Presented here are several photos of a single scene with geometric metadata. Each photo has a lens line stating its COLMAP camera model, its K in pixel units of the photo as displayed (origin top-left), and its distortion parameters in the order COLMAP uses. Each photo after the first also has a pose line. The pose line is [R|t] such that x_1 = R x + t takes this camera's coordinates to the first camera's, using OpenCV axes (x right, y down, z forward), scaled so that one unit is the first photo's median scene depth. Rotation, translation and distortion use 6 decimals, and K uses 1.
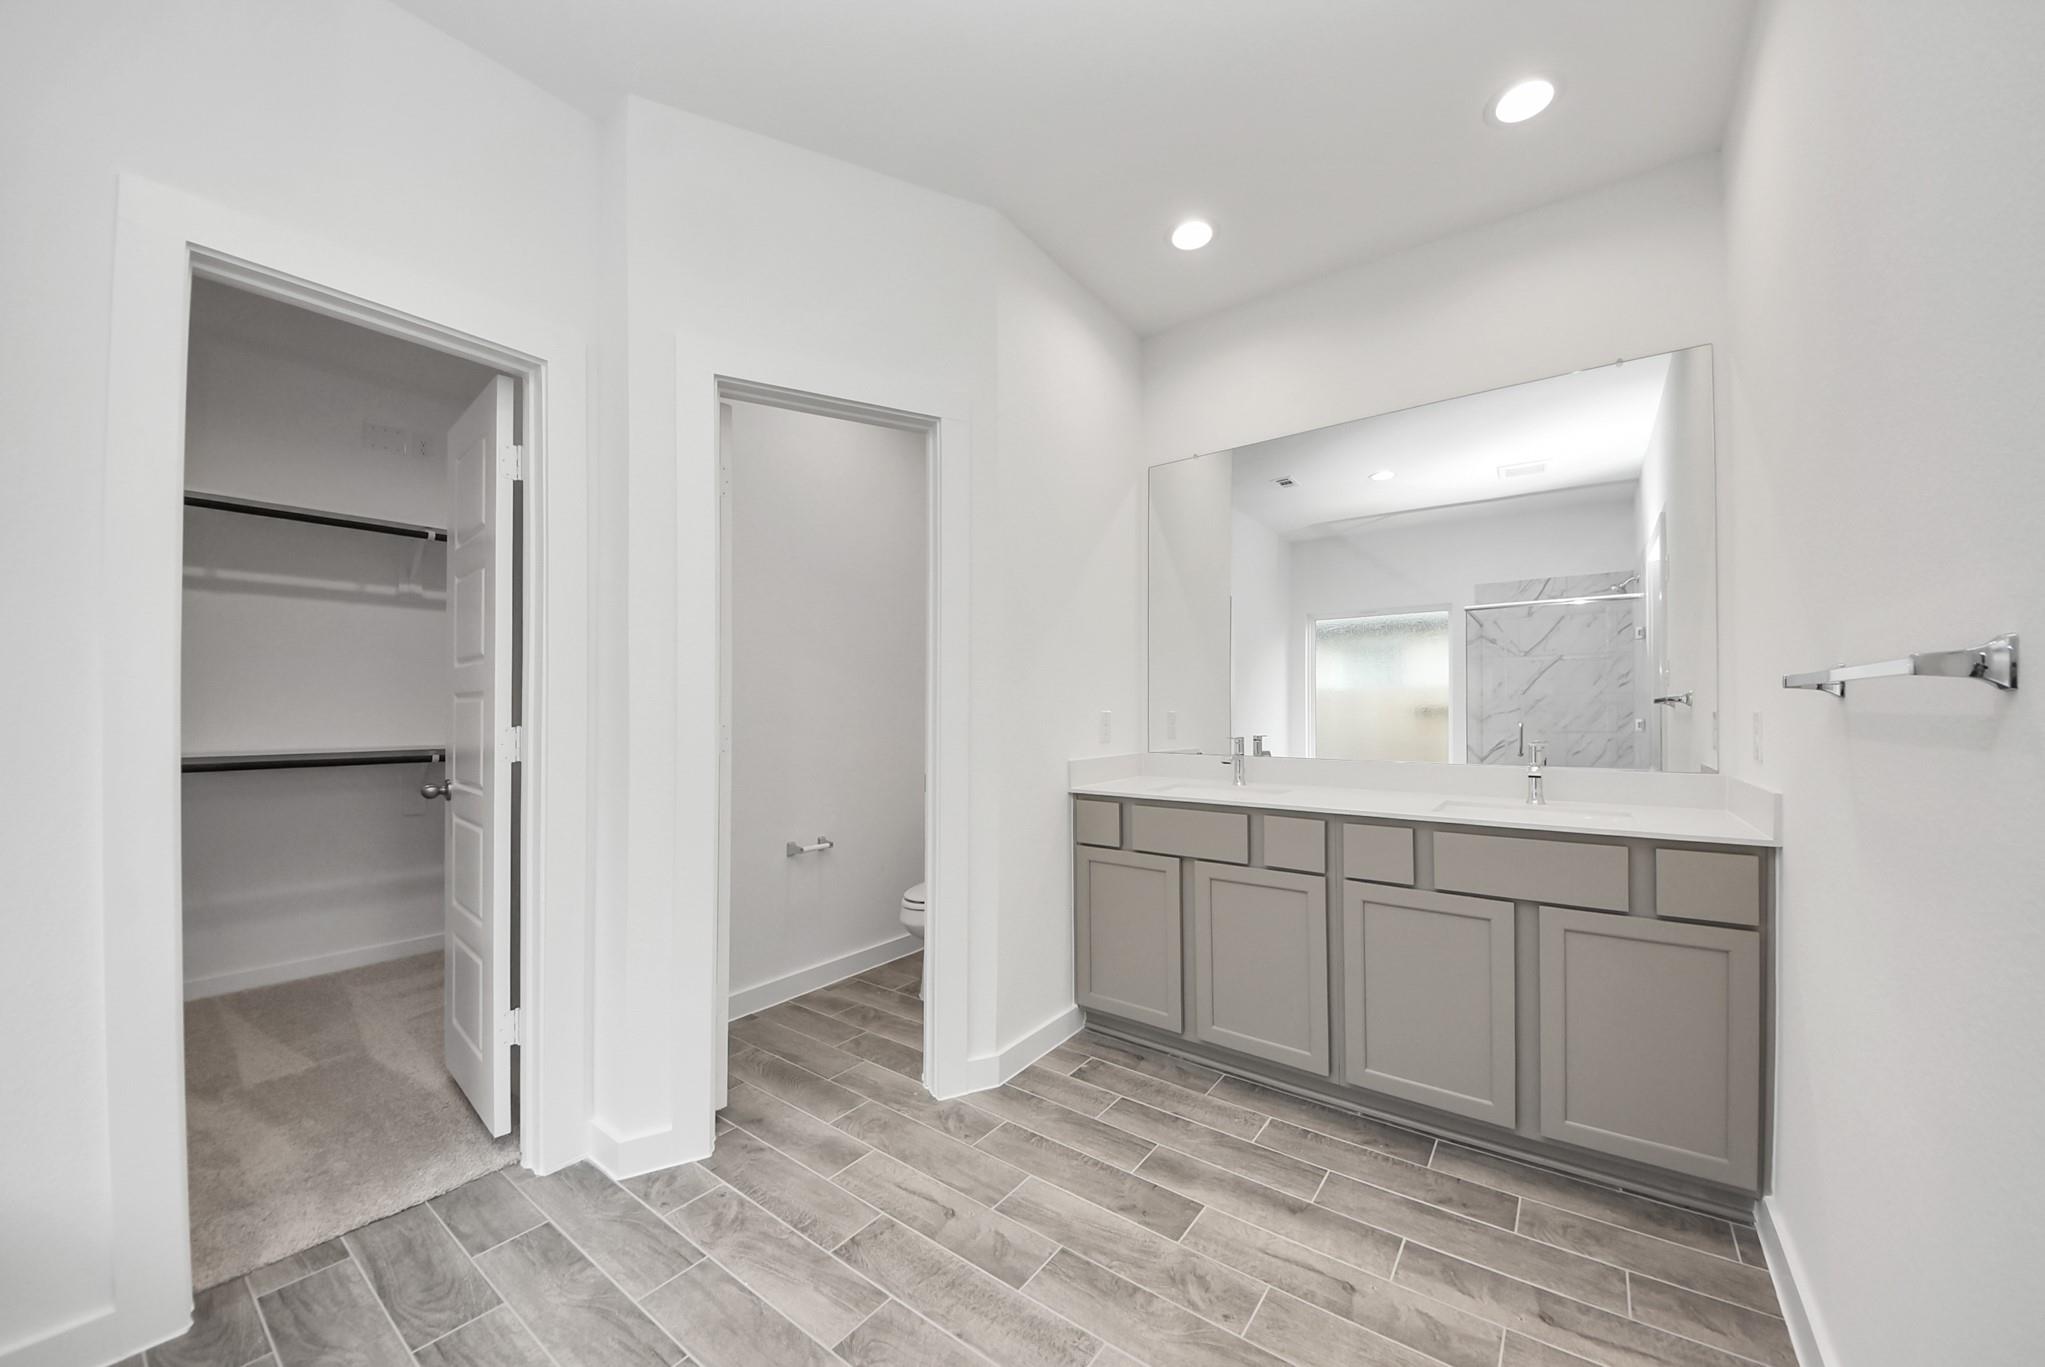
lens RADIAL K [[735.7, 0, 1031.5], [0, 735.7, 696.8], [0, 0, 1]] dist [0.001133, -0.007842]
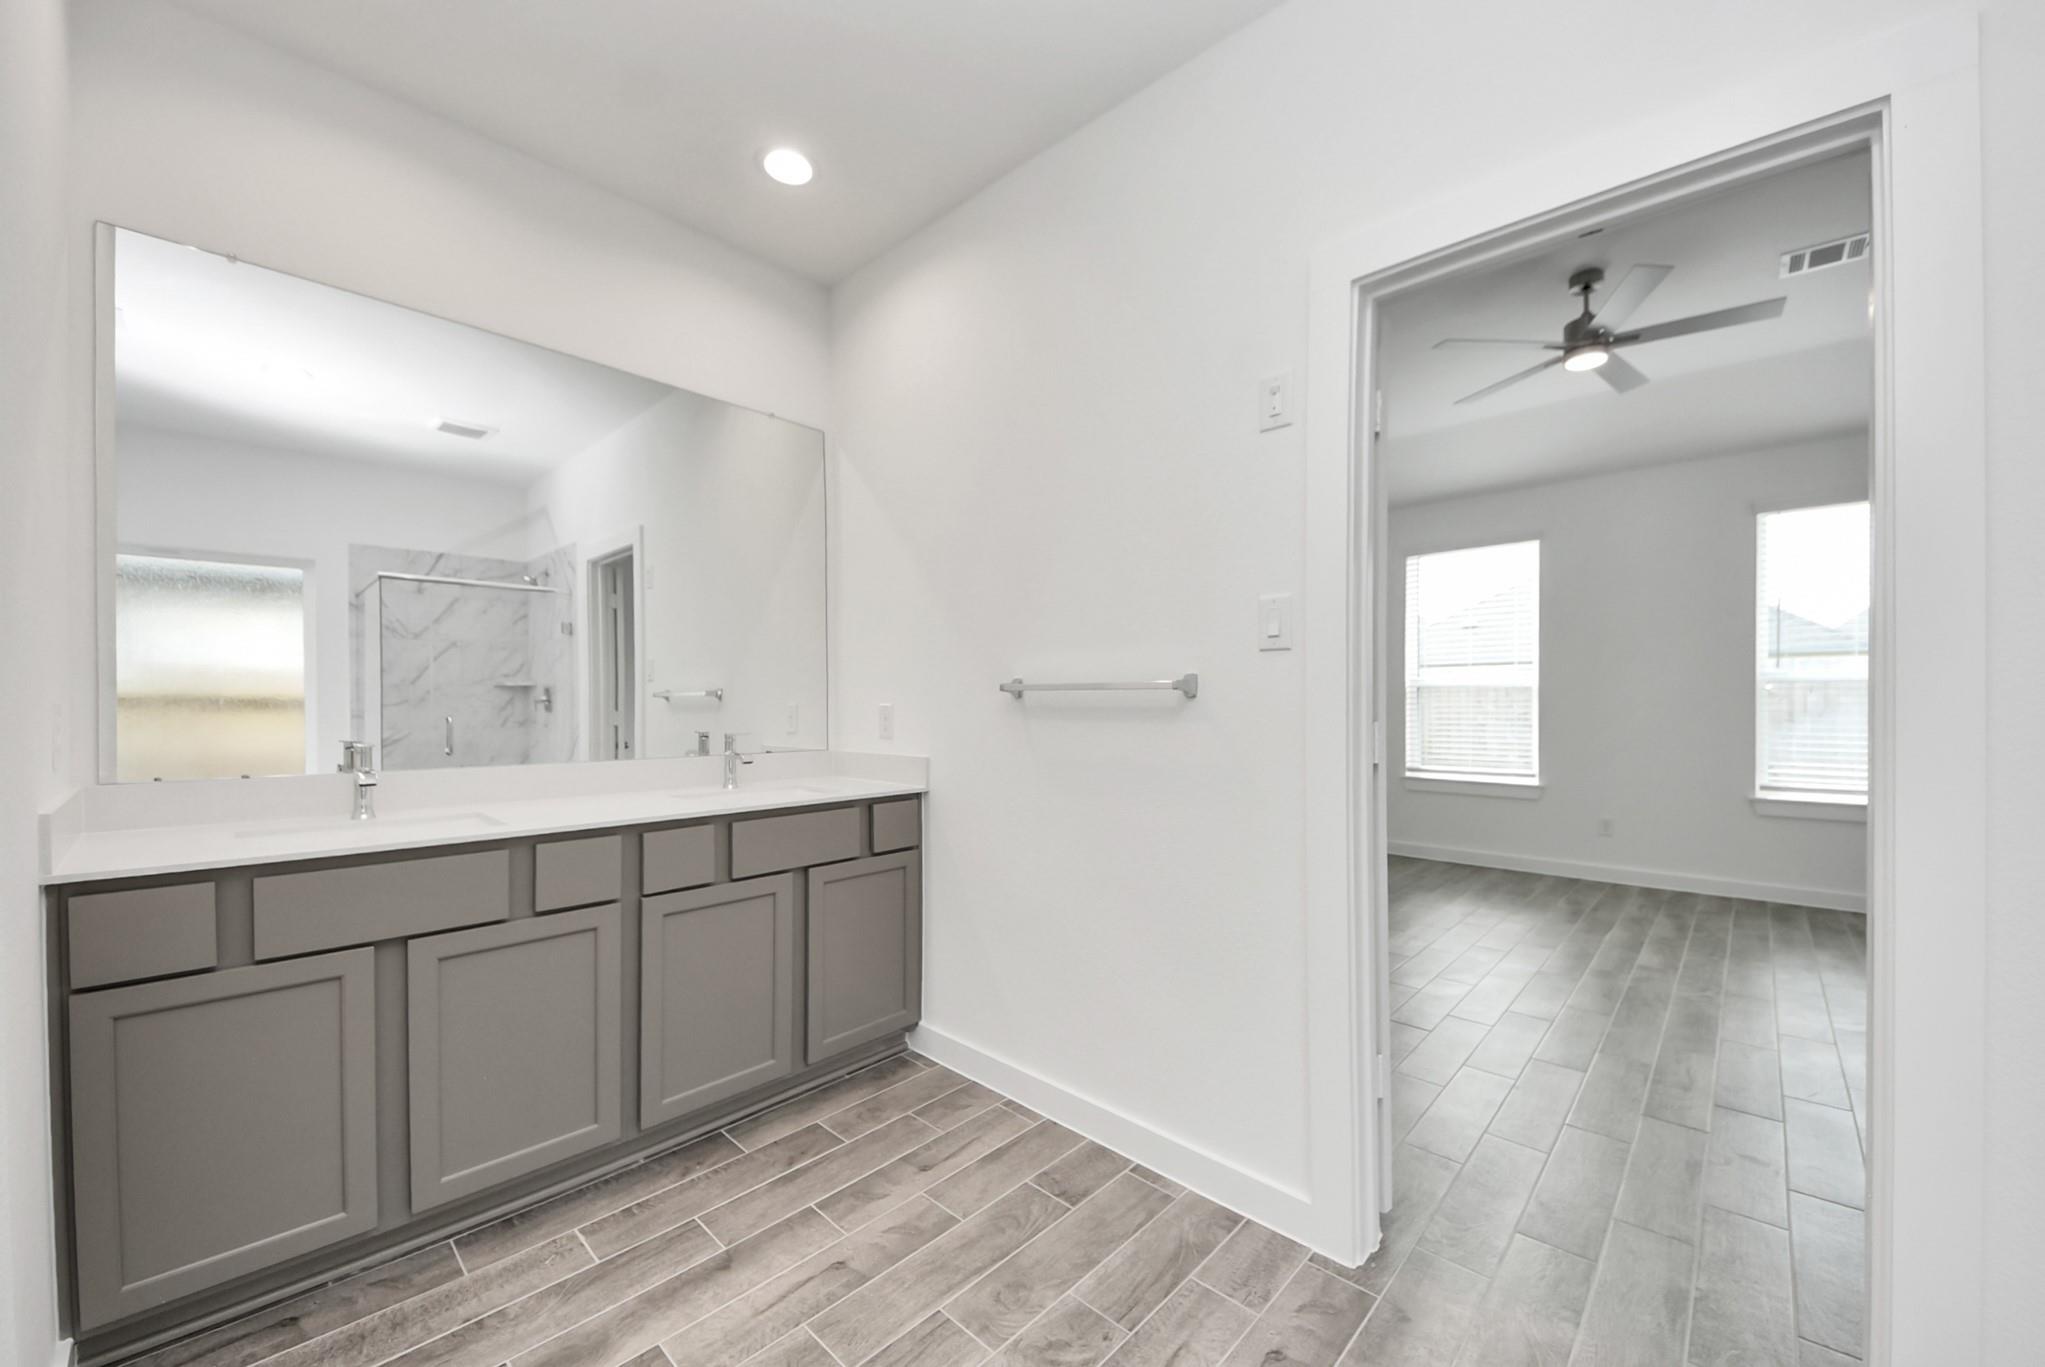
lens RADIAL K [[794.5, 0, 1050.4], [0, 794.5, 706.8], [0, 0, 1]] dist [0.027623, -0.015495]
pose [[0.109047, -0.007660, 0.994007, -0.525238], [-0.014949, 0.999845, 0.009345, 0.009672], [-0.993924, -0.015879, 0.108916, 0.485908]]
